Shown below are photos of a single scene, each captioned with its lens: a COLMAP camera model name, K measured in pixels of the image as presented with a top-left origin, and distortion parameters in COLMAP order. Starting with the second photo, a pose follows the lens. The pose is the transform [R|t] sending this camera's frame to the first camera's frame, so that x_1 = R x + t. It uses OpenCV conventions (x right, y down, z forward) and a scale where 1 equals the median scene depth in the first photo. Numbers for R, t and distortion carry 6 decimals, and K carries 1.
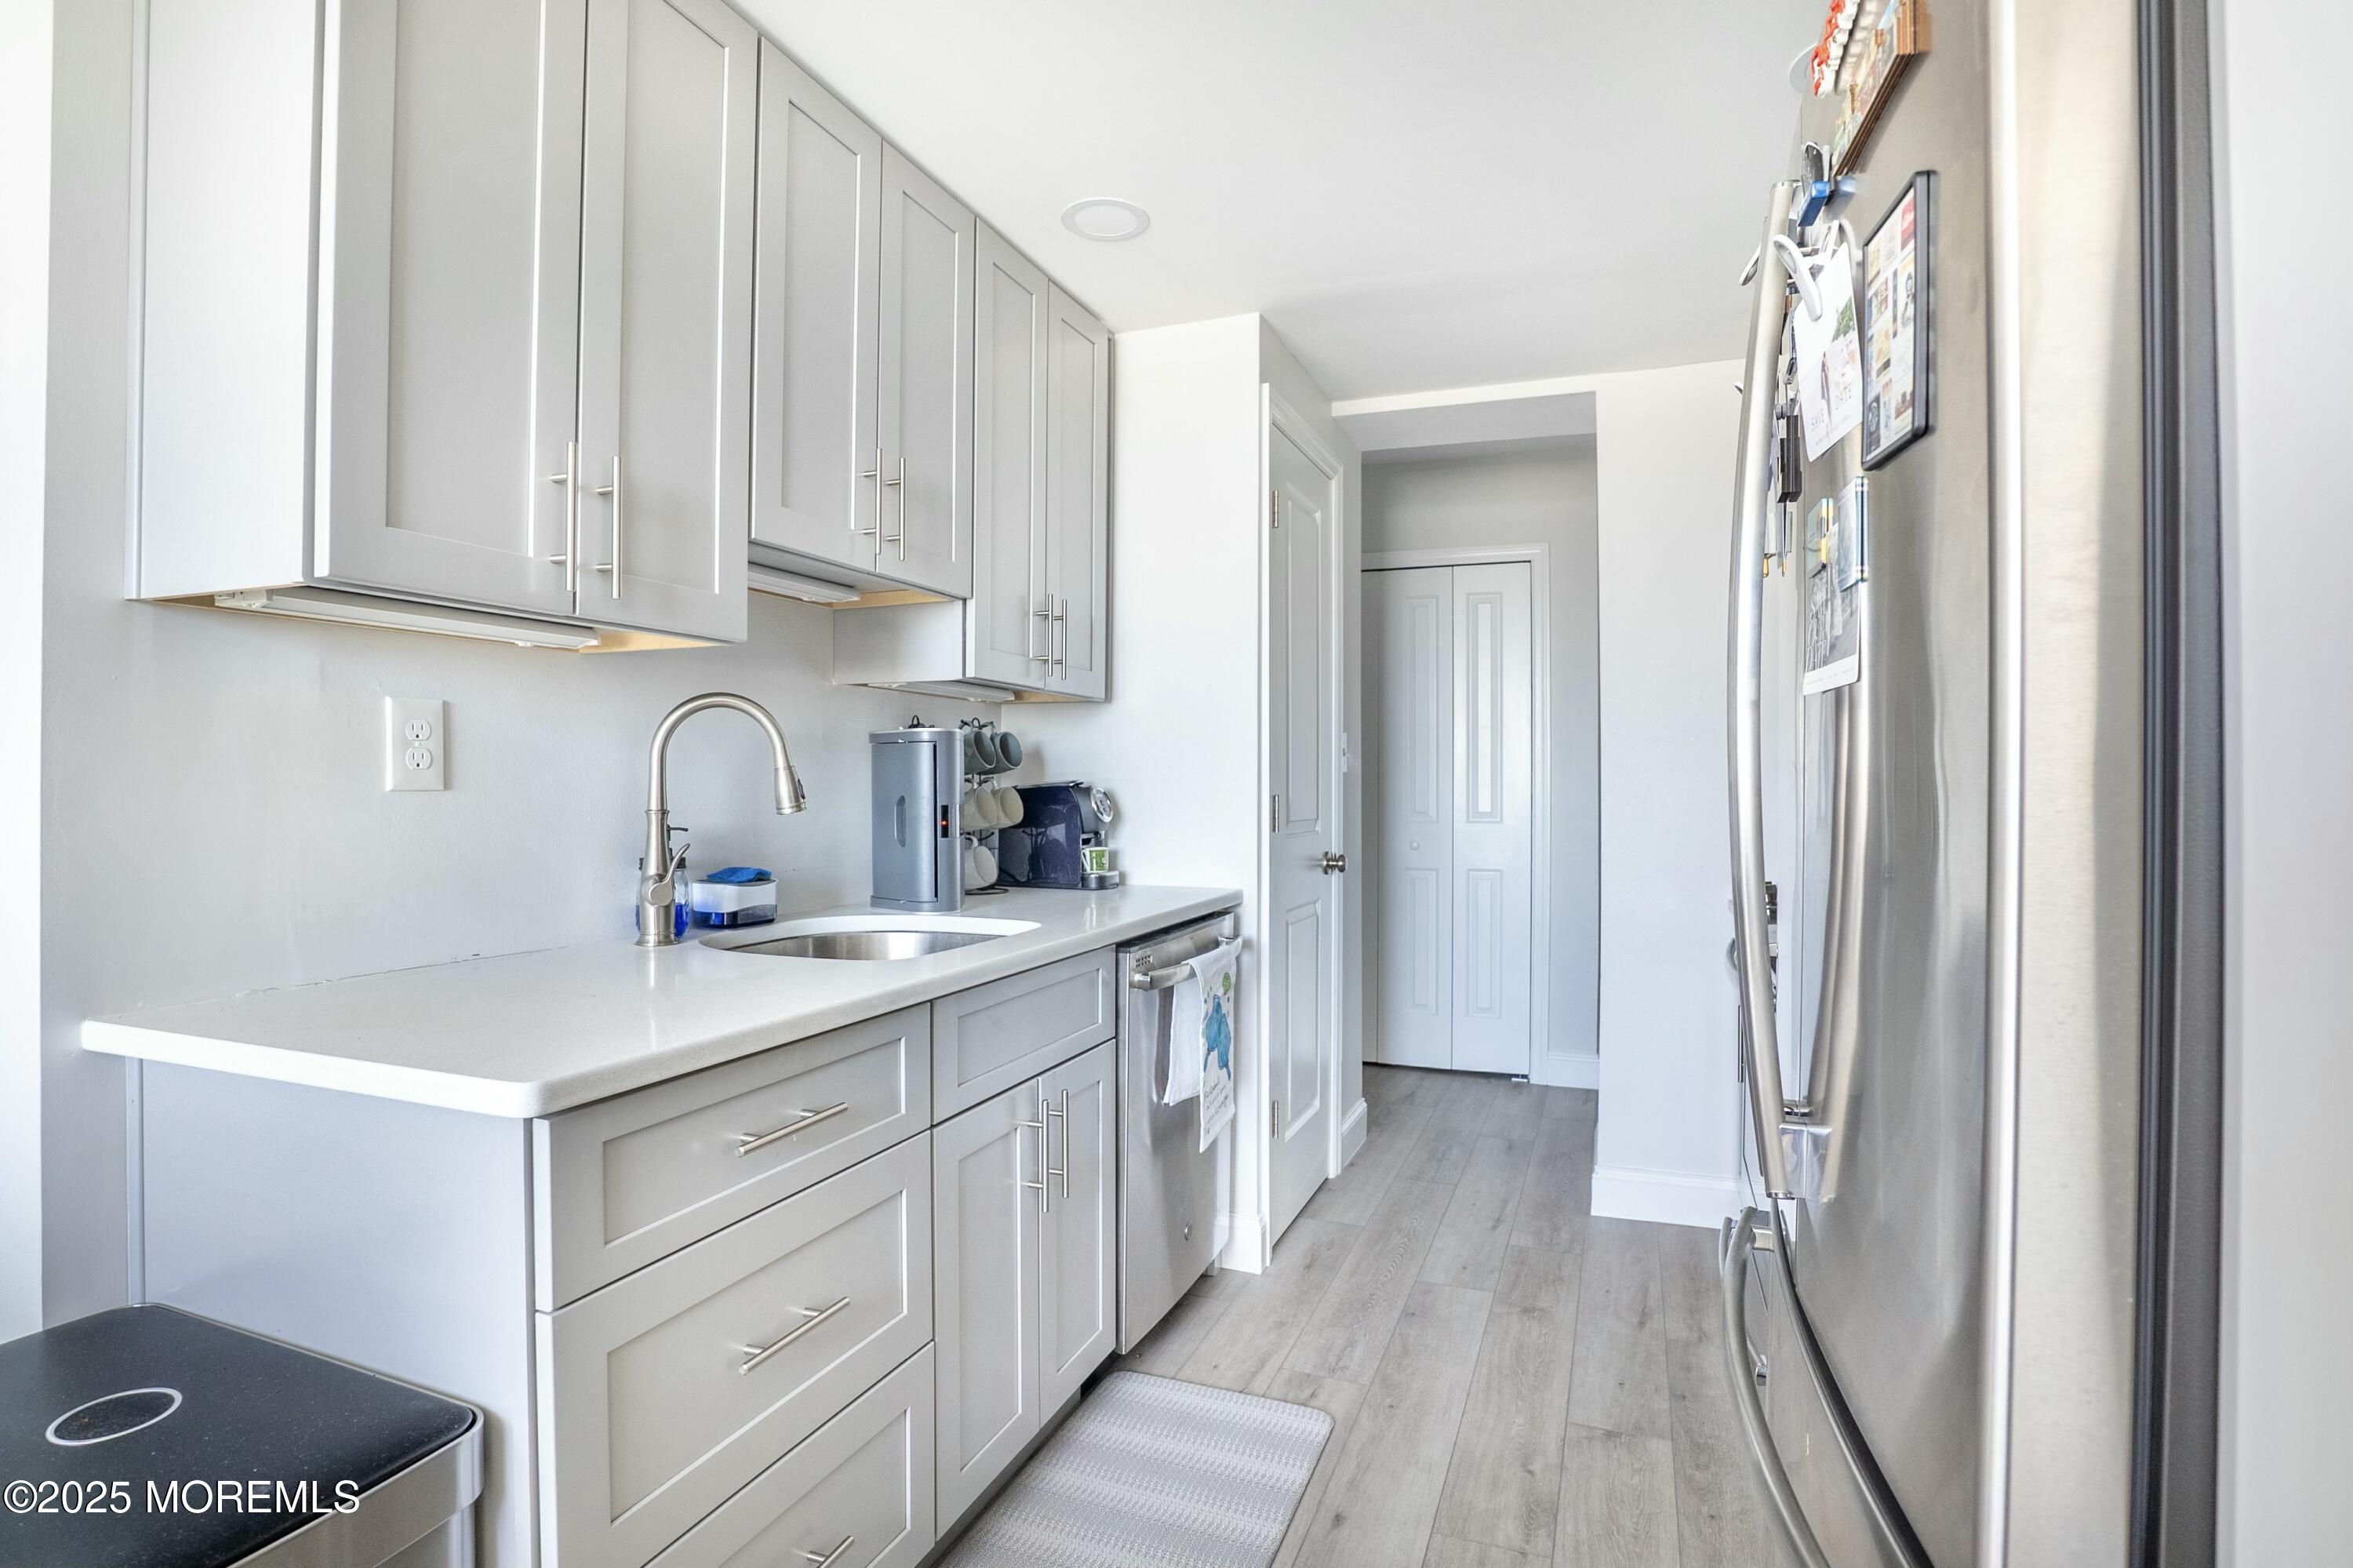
lens RADIAL K [[1152.6, 0, 1166.9], [0, 1152.6, 785.8], [0, 0, 1]] dist [-0.029344, 0.000680]
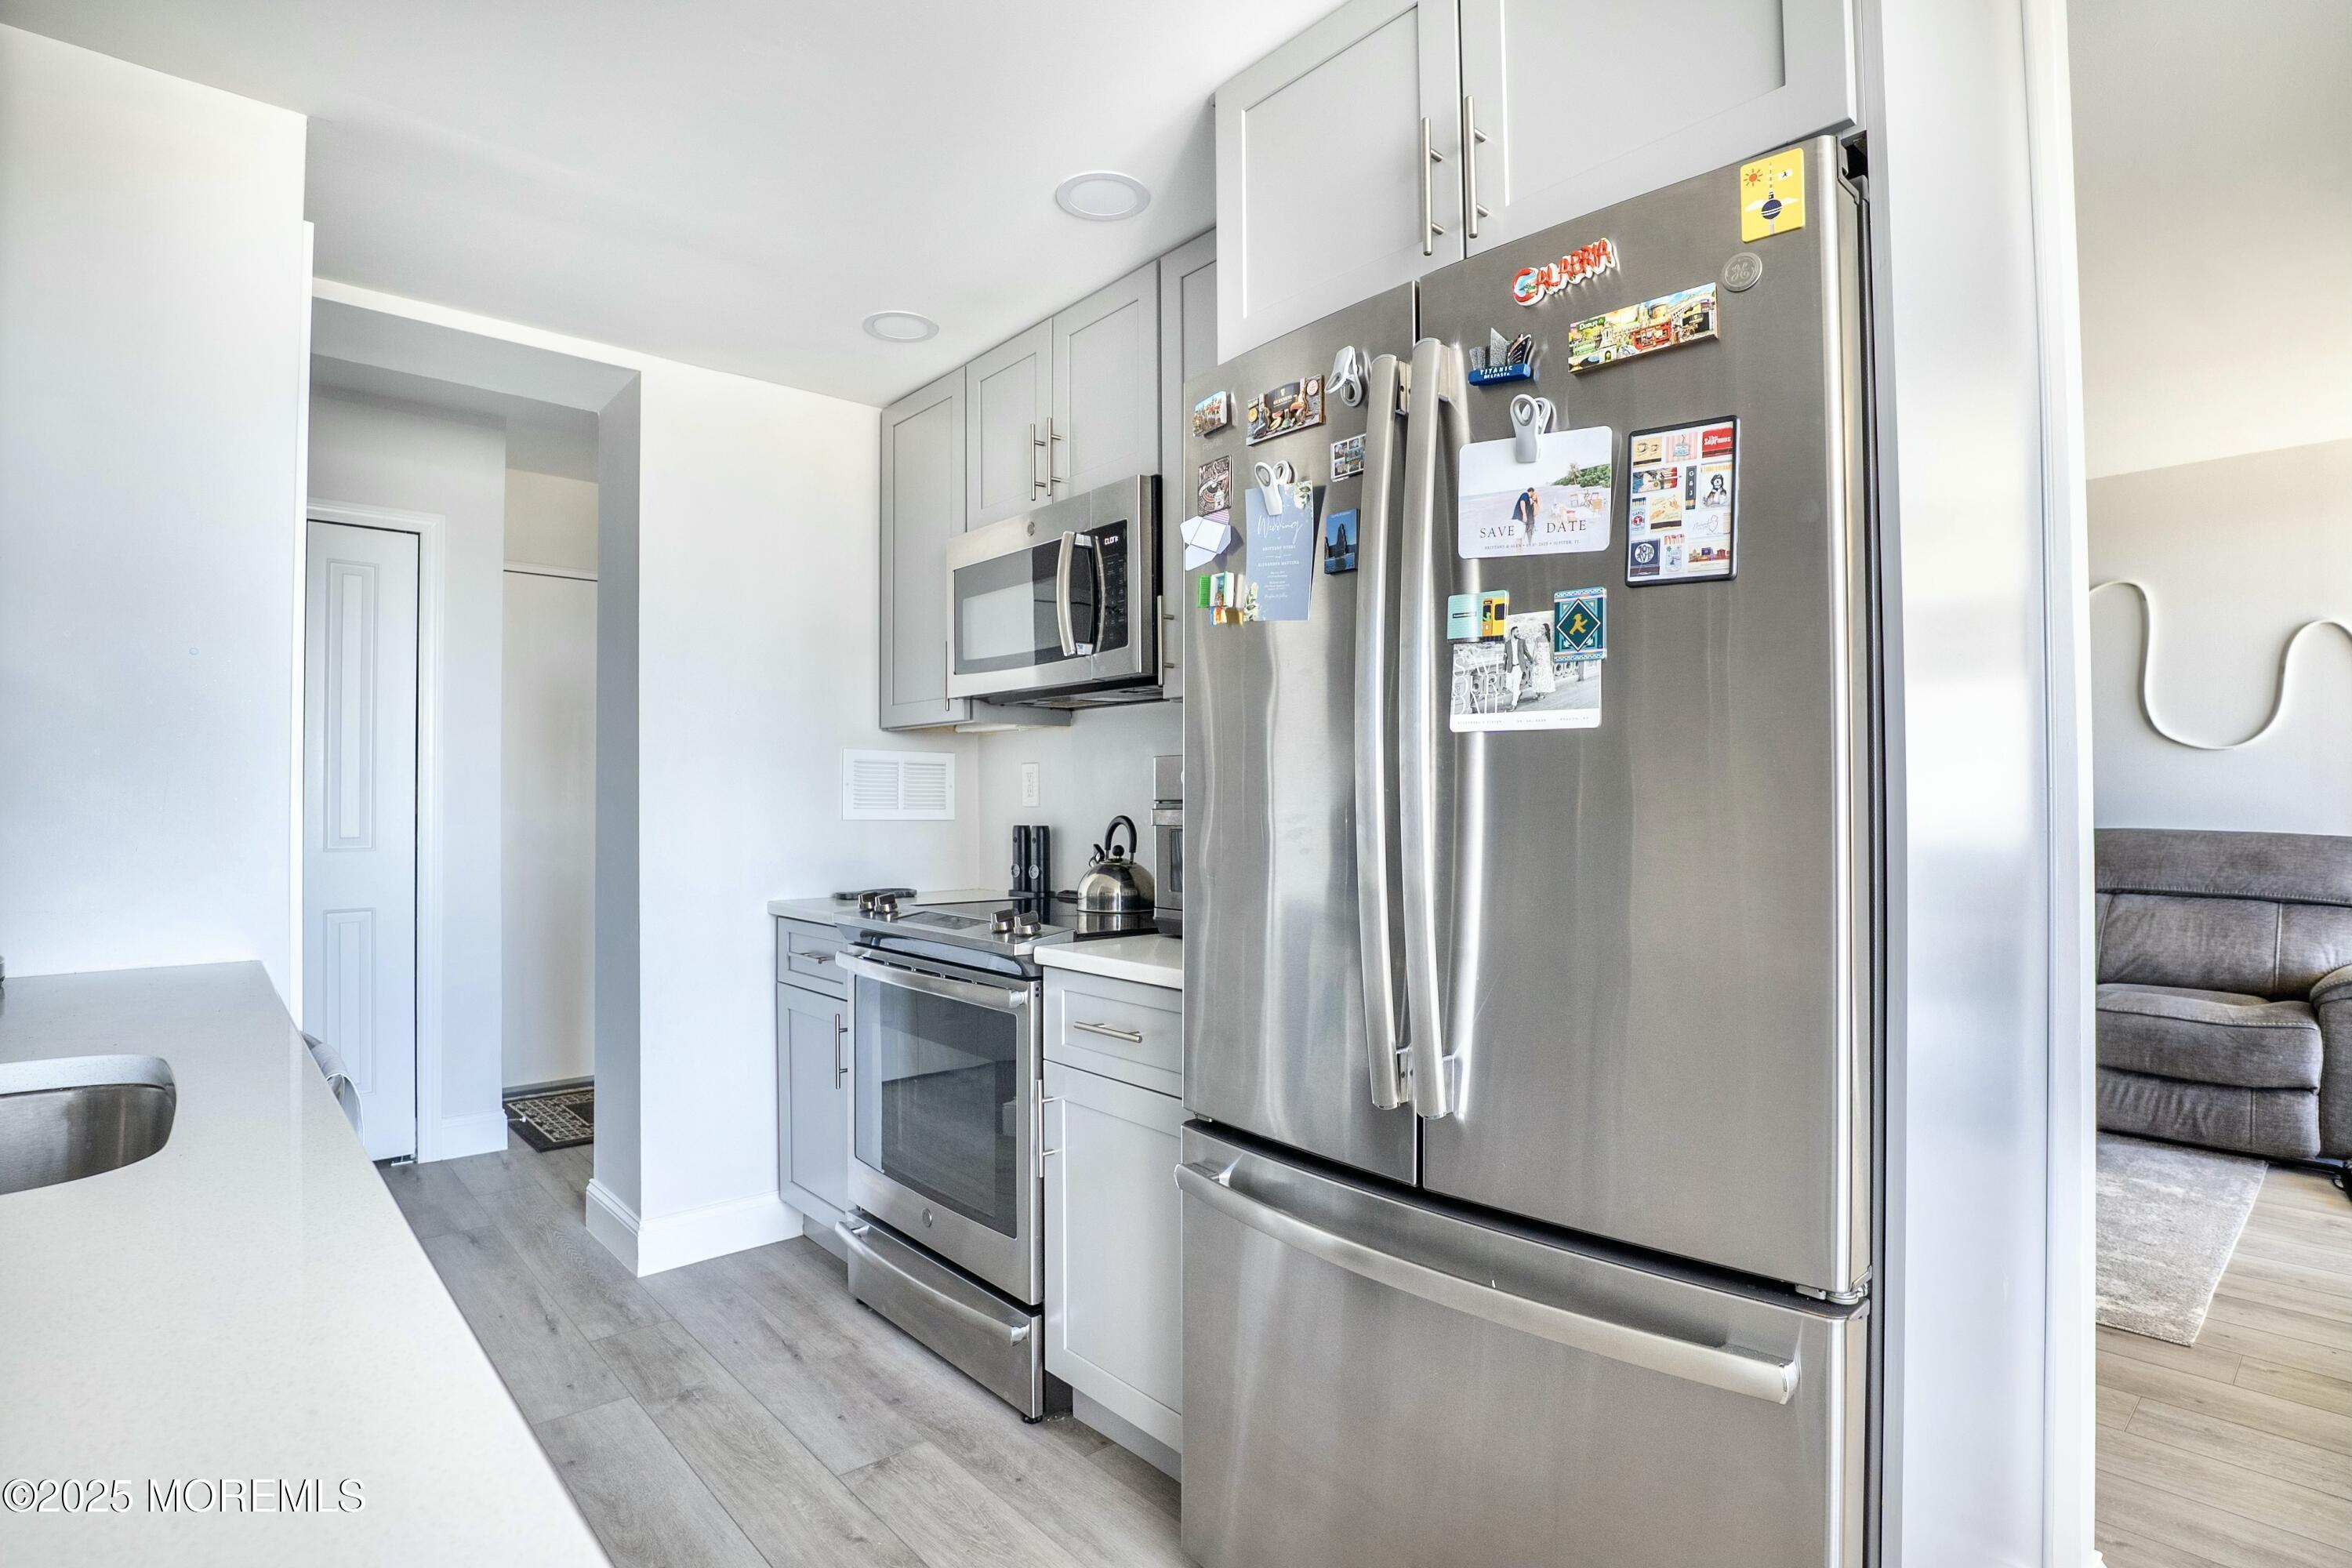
lens RADIAL K [[1152.1, 0, 1165.0], [0, 1152.1, 794.3], [0, 0, 1]] dist [-0.029344, 0.000680]
pose [[0.454495, 0.013662, 0.890645, -0.322056], [-0.003186, 0.999901, -0.013712, 0.004821], [-0.890744, 0.003395, 0.454493, 0.282907]]
